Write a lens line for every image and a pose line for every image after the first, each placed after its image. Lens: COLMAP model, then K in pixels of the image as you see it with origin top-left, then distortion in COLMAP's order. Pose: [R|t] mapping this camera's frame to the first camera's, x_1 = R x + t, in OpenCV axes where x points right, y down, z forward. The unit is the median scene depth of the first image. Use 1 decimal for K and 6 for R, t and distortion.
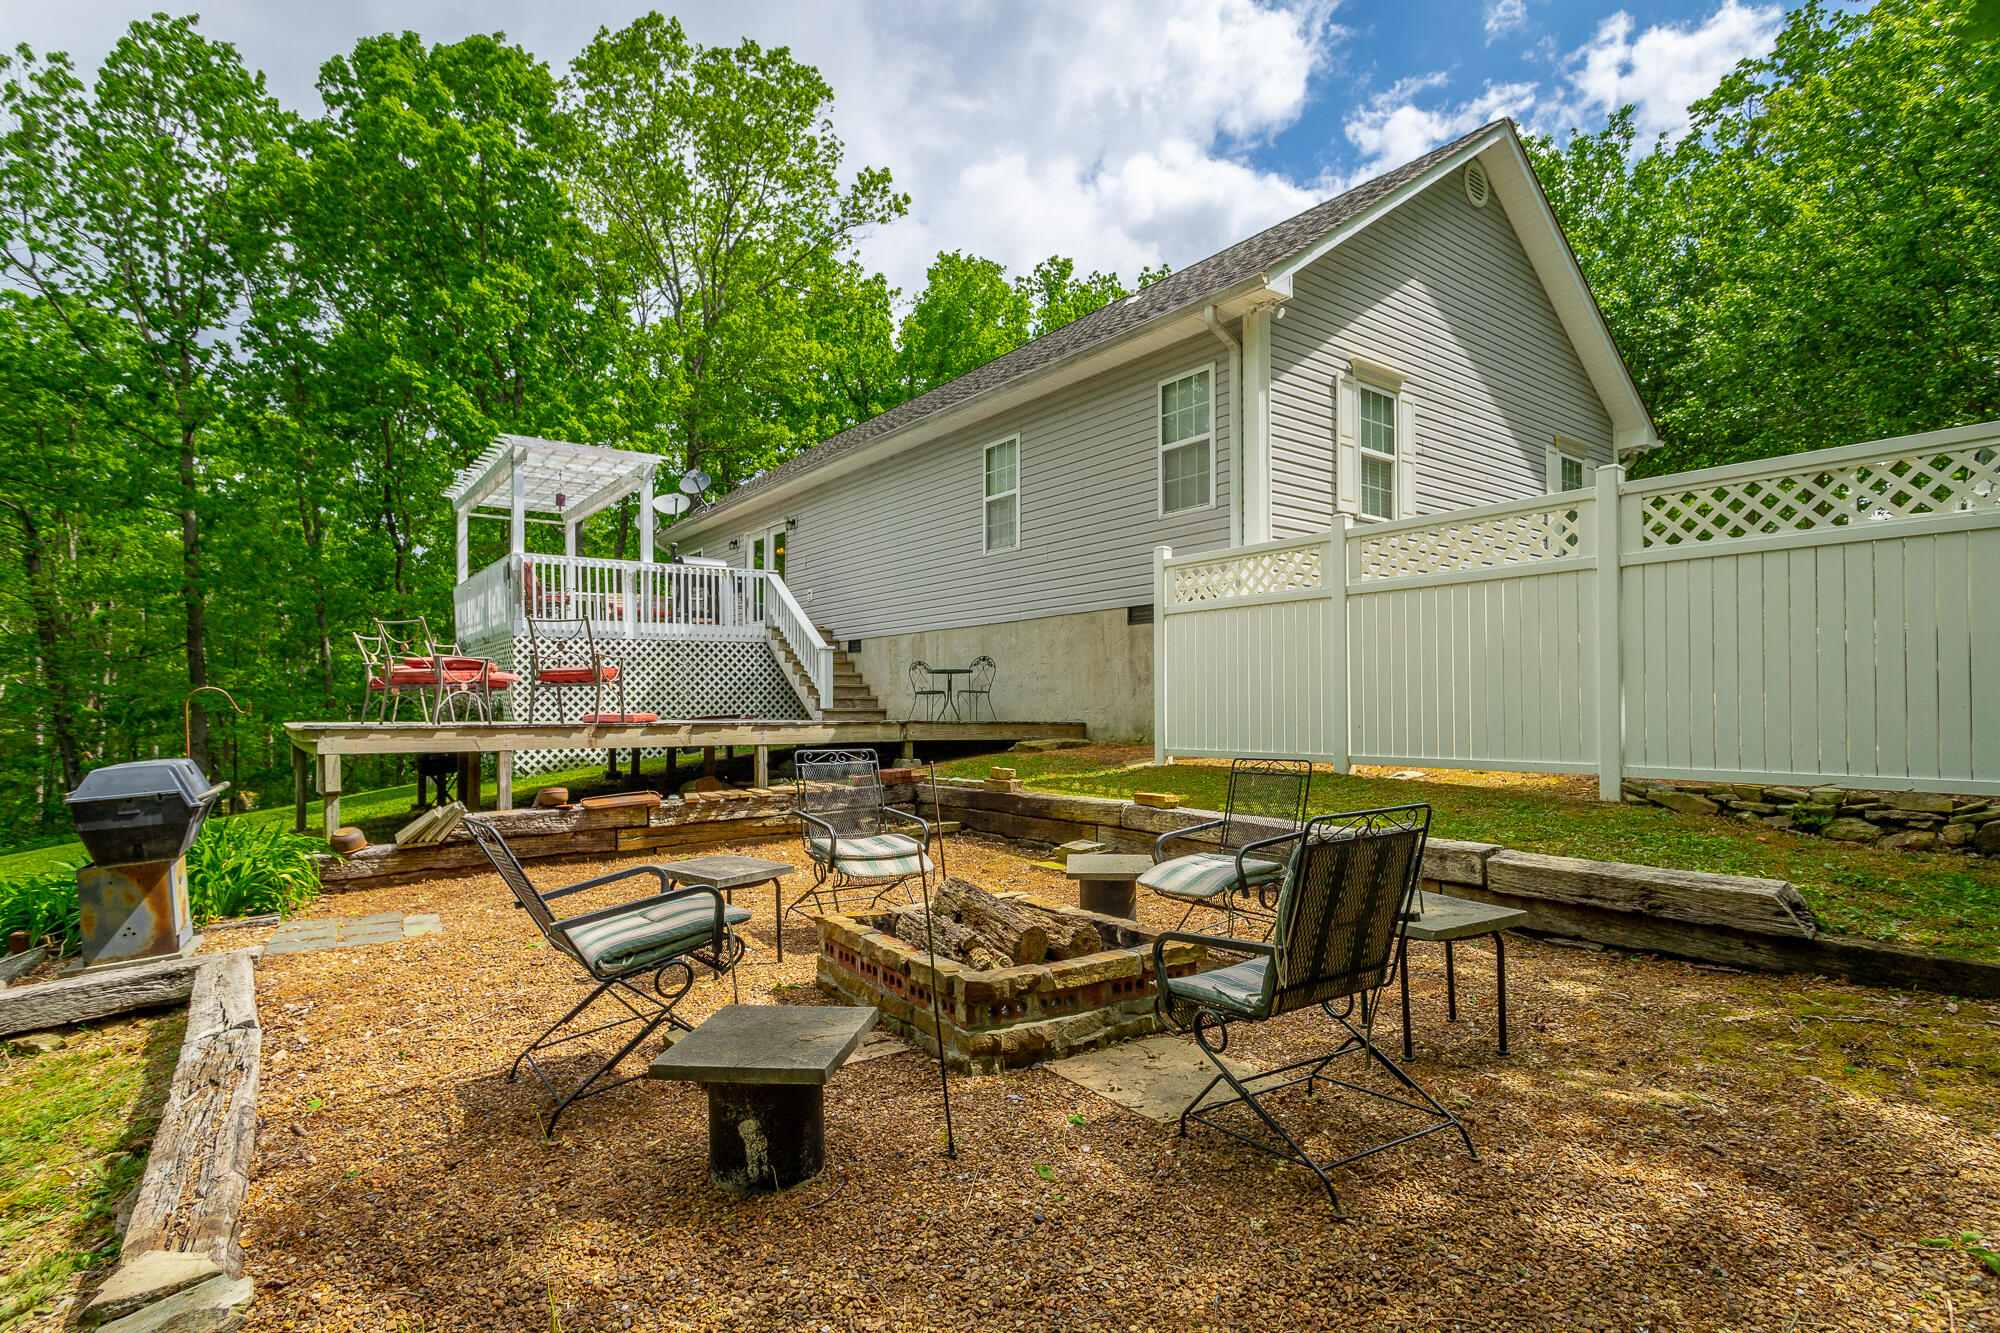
lens RADIAL K [[983.4, 0, 987.4], [0, 983.4, 729.8], [0, 0, 1]] dist [-0.003884, 0.001169]
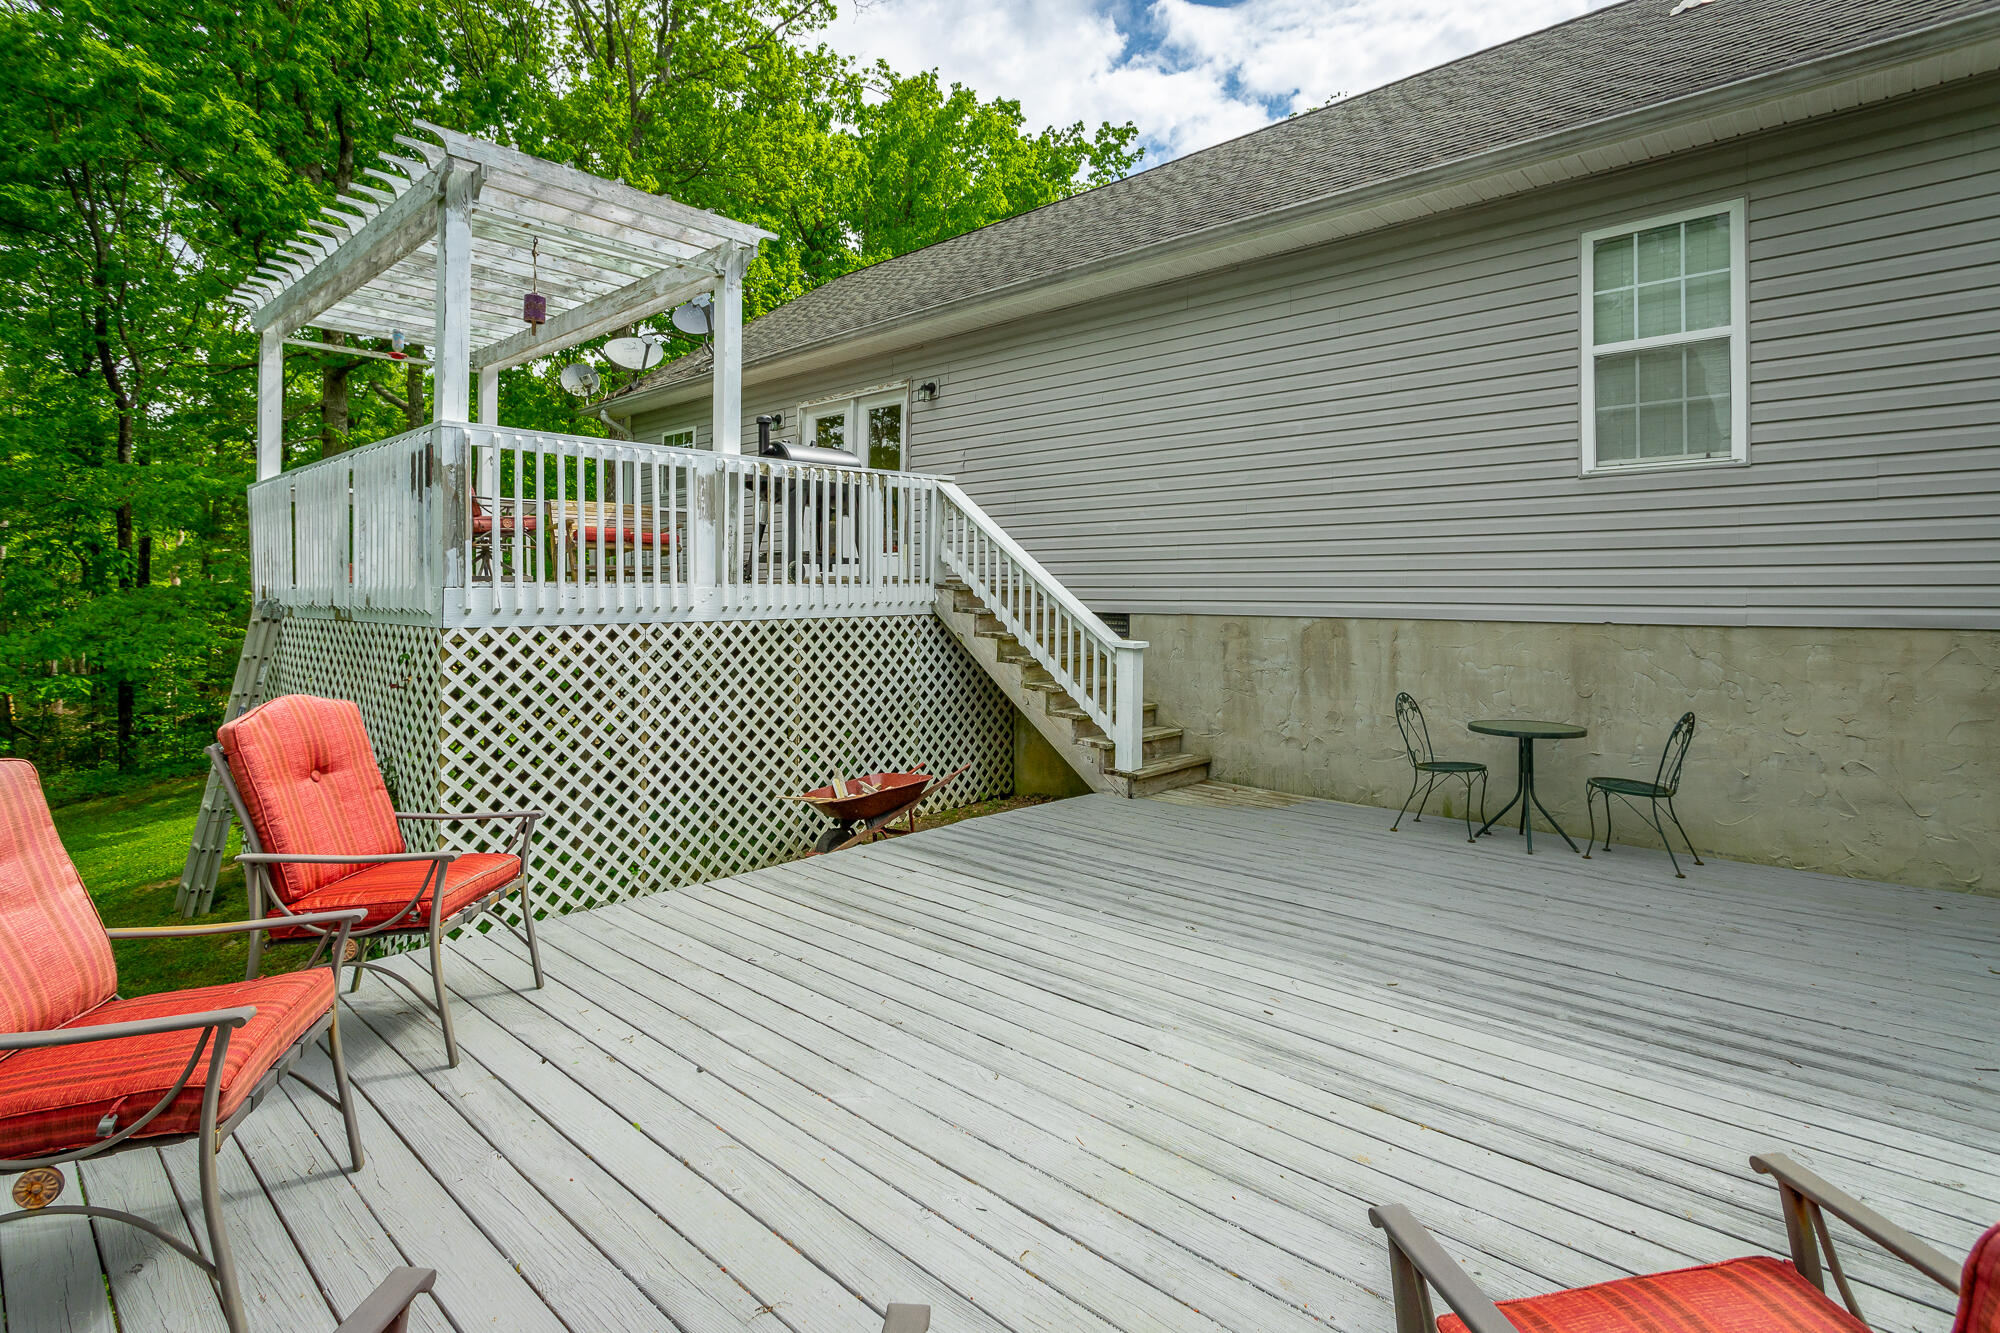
lens RADIAL K [[983.4, 0, 979.7], [0, 983.4, 606.2], [0, 0, 1]] dist [-0.003884, 0.001169]
pose [[0.983304, 0.009455, 0.181725, -0.311311], [-0.006042, 0.999795, -0.019326, -0.088878], [-0.181871, 0.017906, 0.983159, 0.516322]]
